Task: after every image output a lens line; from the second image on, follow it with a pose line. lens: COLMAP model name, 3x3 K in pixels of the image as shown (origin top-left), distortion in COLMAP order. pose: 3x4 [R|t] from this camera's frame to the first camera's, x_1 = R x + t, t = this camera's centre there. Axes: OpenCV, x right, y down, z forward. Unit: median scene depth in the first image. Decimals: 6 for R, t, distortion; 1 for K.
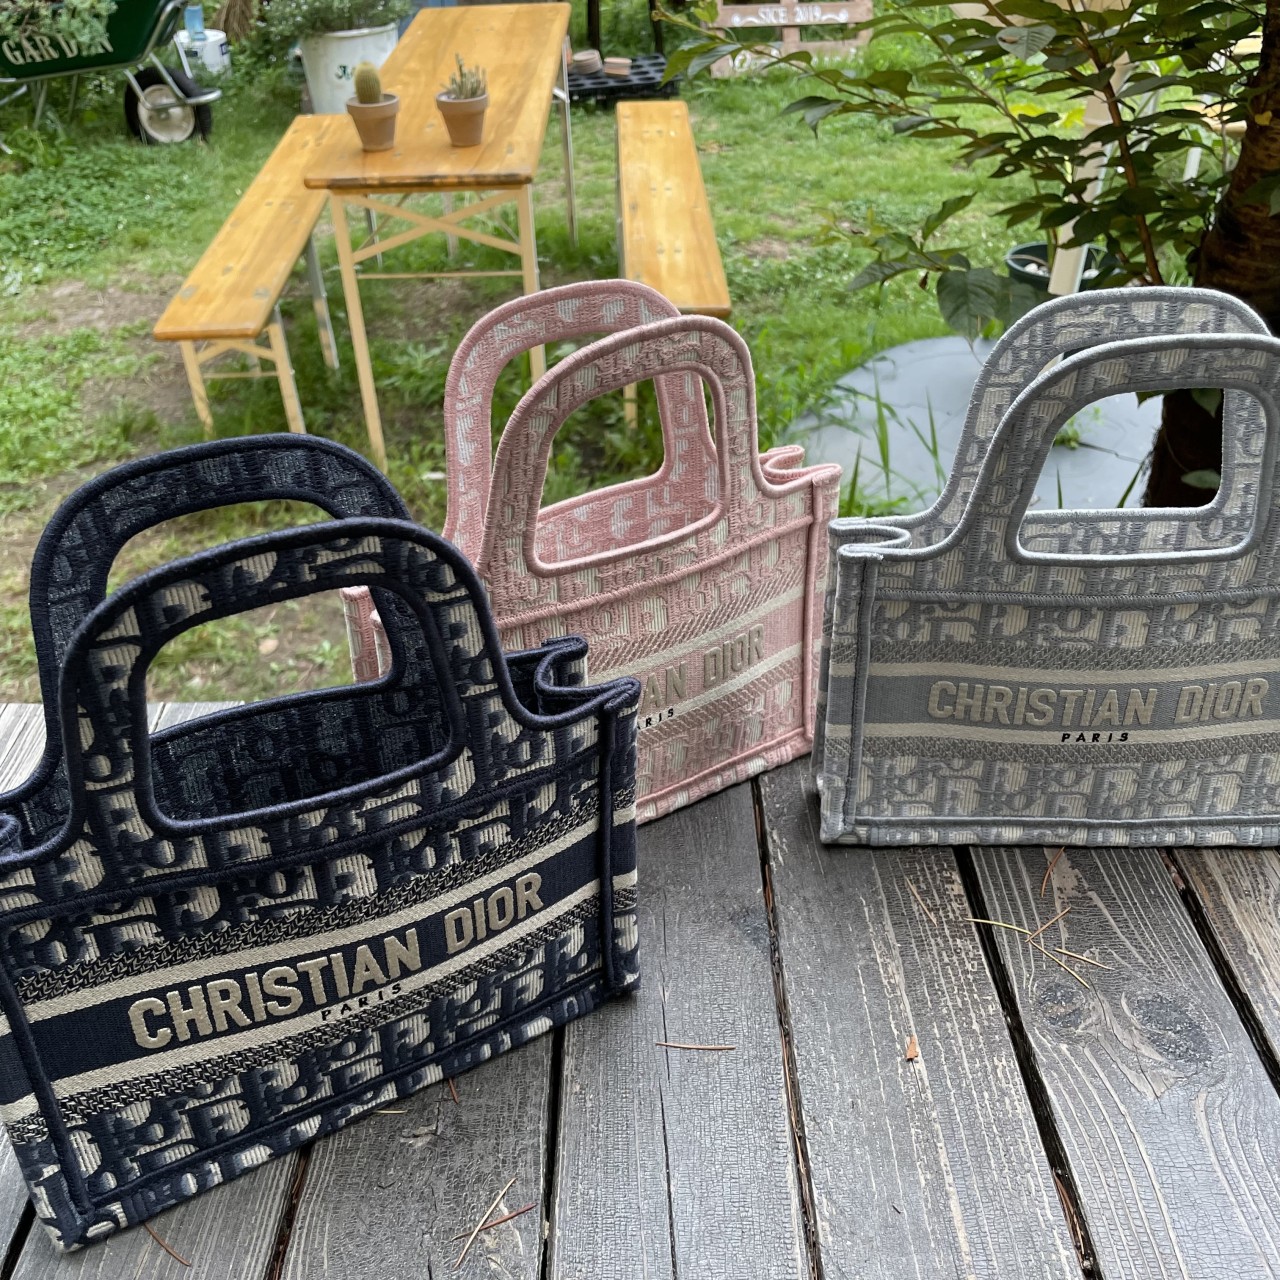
lens RADIAL K [[1323.2, 0, 626.2], [0, 1323.2, 650.2], [0, 0, 1]] dist [0.026285, 0.000000]
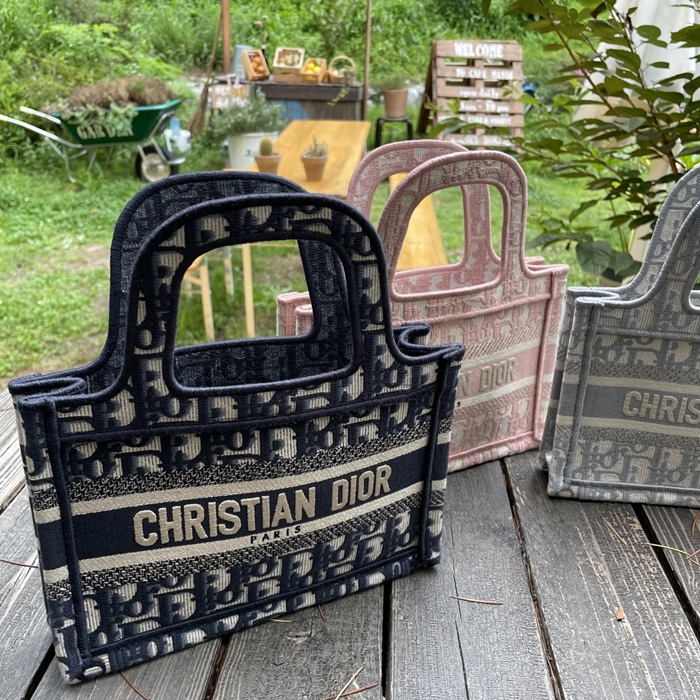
lens RADIAL K [[723.6, 0, 336.7], [0, 723.6, 360.2], [0, 0, 1]] dist [0.026285, 0.000000]
pose [[0.996367, 0.071430, -0.046374, -0.091835], [-0.078283, 0.982600, -0.168430, 0.179704], [0.033536, 0.171448, 0.984622, 0.113738]]
